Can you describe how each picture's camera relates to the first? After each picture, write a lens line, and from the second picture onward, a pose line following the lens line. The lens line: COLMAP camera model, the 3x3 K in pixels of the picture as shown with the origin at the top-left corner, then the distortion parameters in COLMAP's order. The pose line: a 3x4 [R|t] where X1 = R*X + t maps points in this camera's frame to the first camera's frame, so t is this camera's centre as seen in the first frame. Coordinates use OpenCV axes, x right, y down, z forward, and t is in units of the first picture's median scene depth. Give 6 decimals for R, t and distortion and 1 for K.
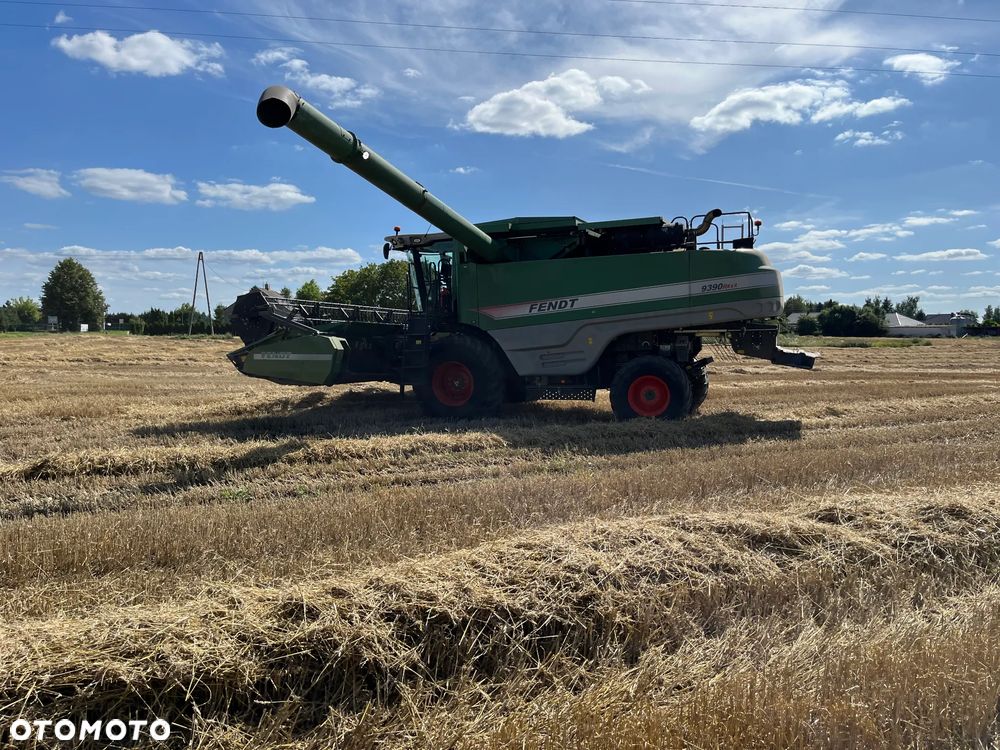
lens RADIAL K [[757.9, 0, 504.0], [0, 757.9, 369.6], [0, 0, 1]] dist [0.060086, -0.082962]
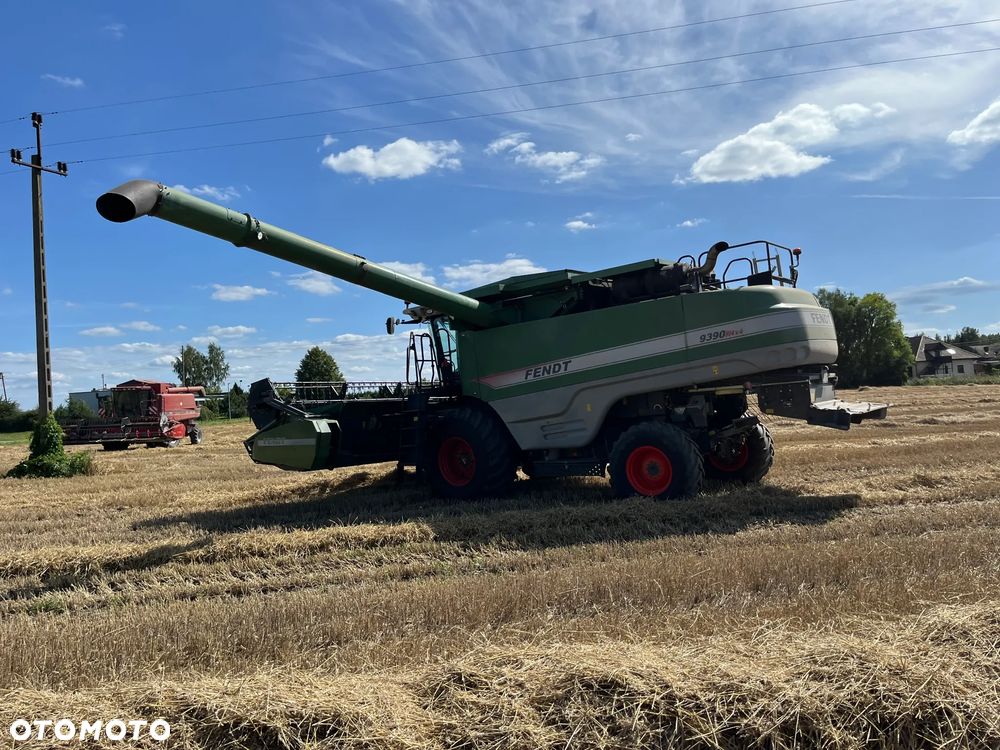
lens RADIAL K [[757.9, 0, 504.7], [0, 757.9, 377.0], [0, 0, 1]] dist [0.060086, -0.082962]
pose [[0.951022, -0.070072, -0.301076, 0.281555], [0.049209, 0.995867, -0.076337, -0.010916], [0.305181, 0.057782, 0.950540, 0.138485]]
